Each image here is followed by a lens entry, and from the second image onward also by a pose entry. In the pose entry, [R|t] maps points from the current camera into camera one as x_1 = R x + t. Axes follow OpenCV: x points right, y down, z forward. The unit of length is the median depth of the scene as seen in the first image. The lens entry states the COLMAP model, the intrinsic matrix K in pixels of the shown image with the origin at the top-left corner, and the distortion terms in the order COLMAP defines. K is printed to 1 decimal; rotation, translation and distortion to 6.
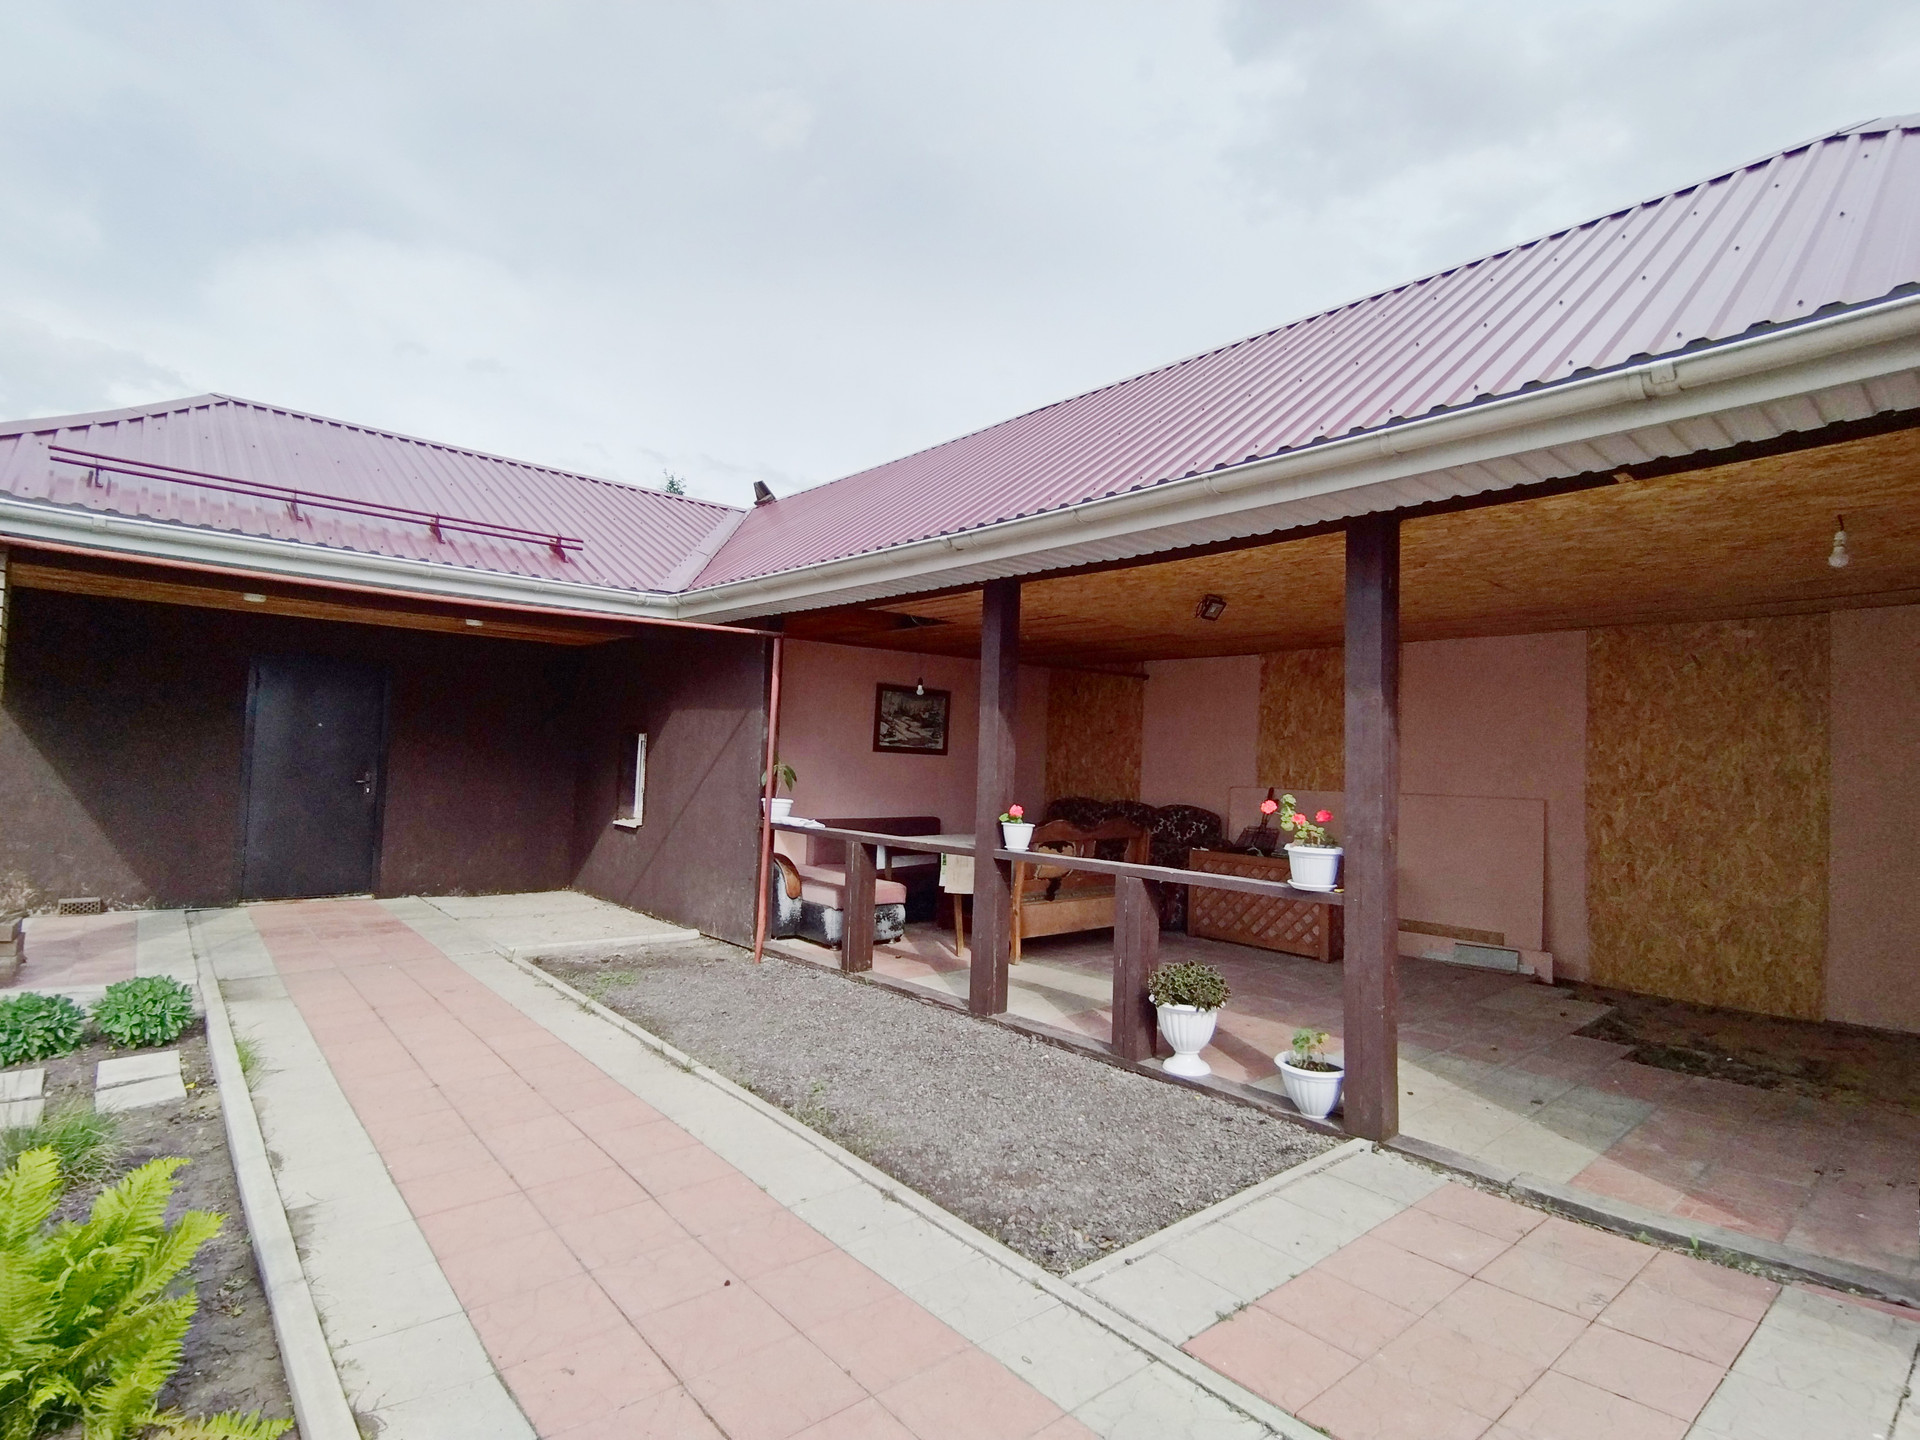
lens RADIAL K [[968.0, 0, 958.5], [0, 968.0, 719.9], [0, 0, 1]] dist [0.014921, -0.009288]
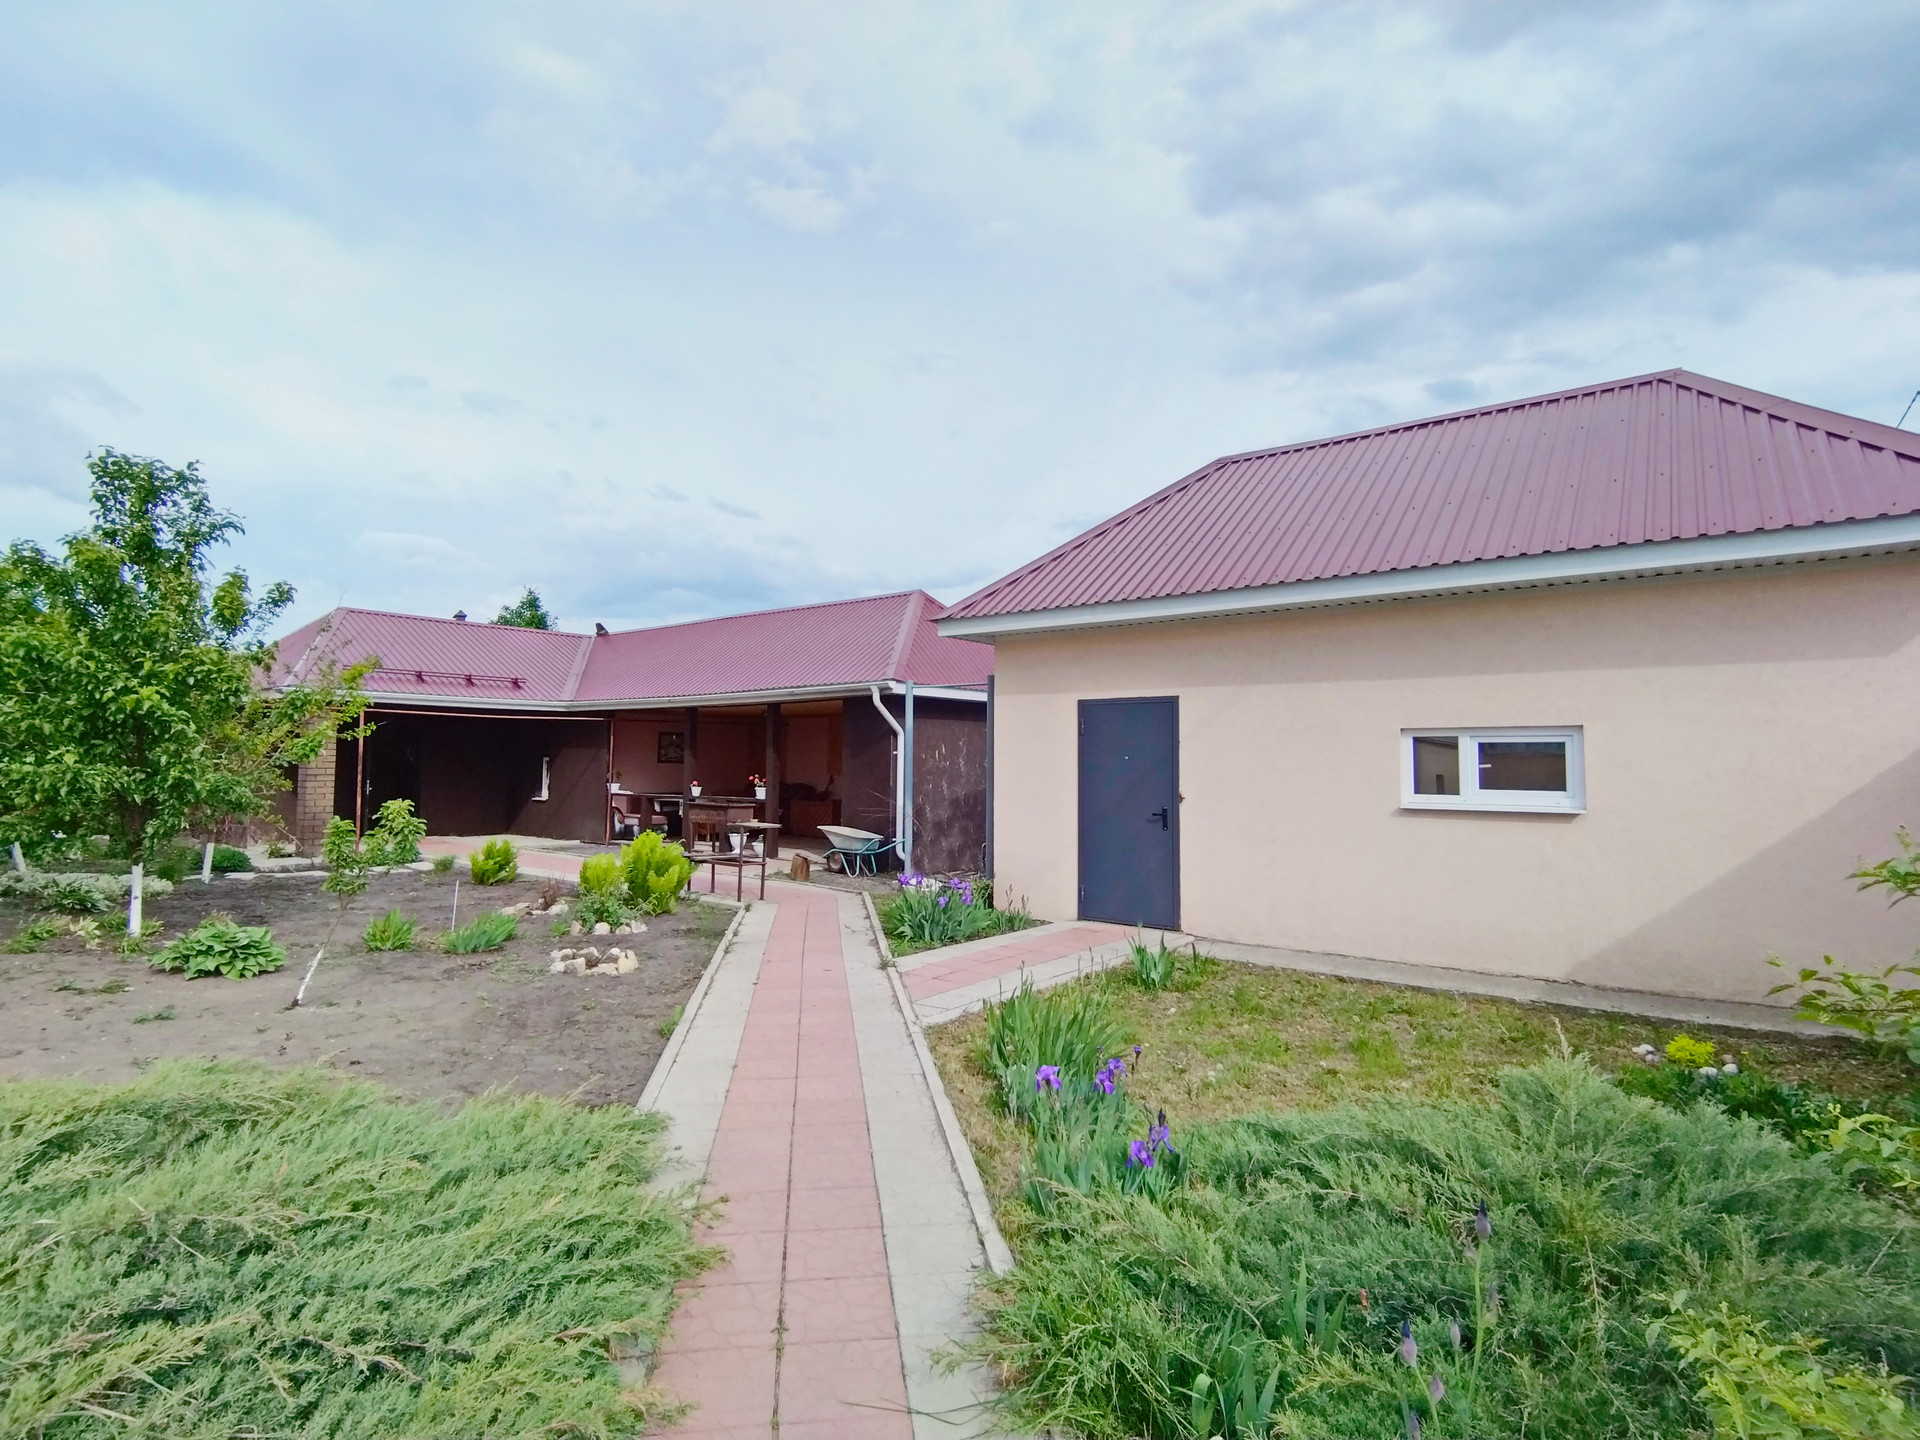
lens RADIAL K [[968.0, 0, 957.5], [0, 968.0, 711.2], [0, 0, 1]] dist [0.014921, -0.009288]
pose [[0.985967, -0.019970, 0.165739, 0.267656], [0.020241, 0.999795, 0.000055, -0.085057], [-0.165706, 0.003301, 0.986170, -1.556687]]
